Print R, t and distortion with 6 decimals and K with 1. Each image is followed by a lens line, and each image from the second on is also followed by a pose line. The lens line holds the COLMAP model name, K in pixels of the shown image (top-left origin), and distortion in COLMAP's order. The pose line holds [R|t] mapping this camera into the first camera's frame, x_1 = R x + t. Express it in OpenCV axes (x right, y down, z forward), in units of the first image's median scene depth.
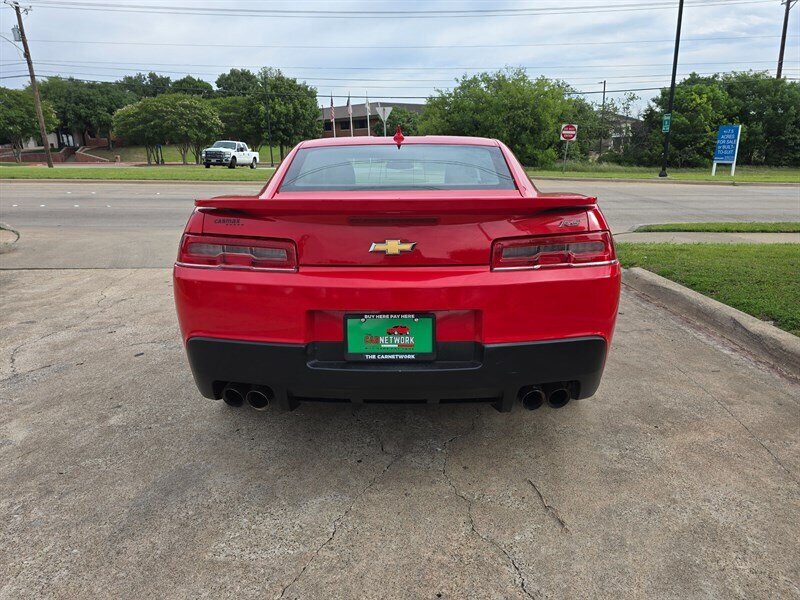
lens RADIAL K [[531.2, 0, 401.9], [0, 531.2, 294.9], [0, 0, 1]] dist [0.061131, -0.053553]
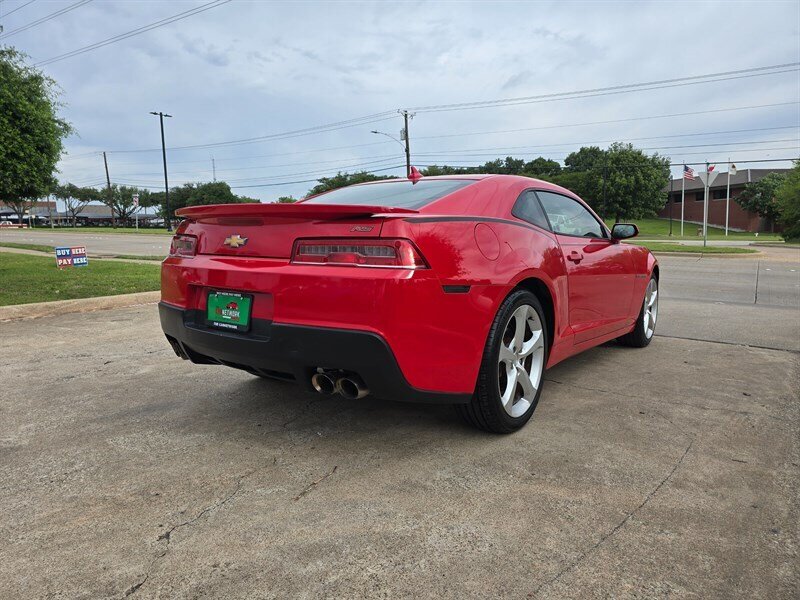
lens RADIAL K [[531.2, 0, 396.5], [0, 531.2, 298.2], [0, 0, 1]] dist [0.051161, -0.047931]
pose [[0.816605, 0.081478, -0.571418, 0.740028], [-0.152115, 0.985368, -0.076882, 0.061544], [0.556792, 0.149703, 0.817050, 0.114925]]
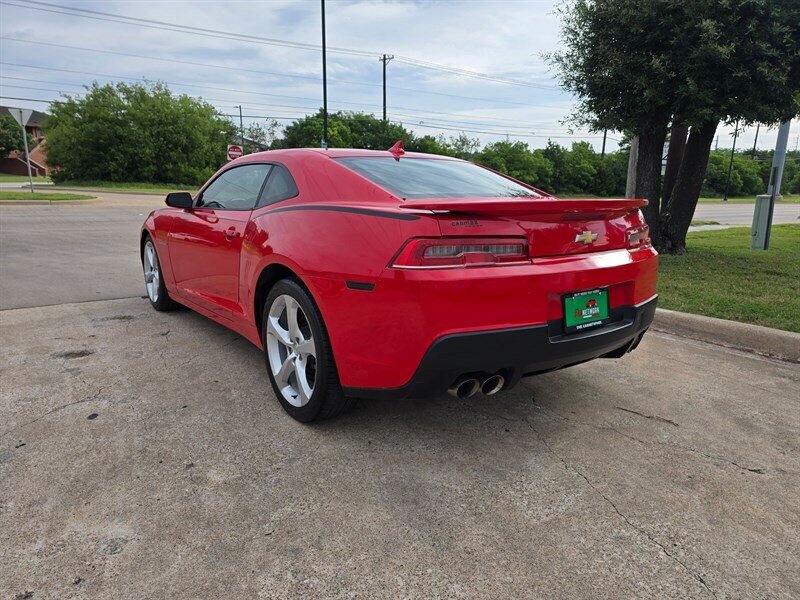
lens RADIAL K [[531.2, 0, 396.5], [0, 531.2, 298.2], [0, 0, 1]] dist [0.051161, -0.047931]
pose [[0.801725, -0.107952, 0.587864, -0.794700], [0.125810, 0.991998, 0.010587, -0.012408], [-0.584303, 0.065471, 0.808891, 0.165539]]
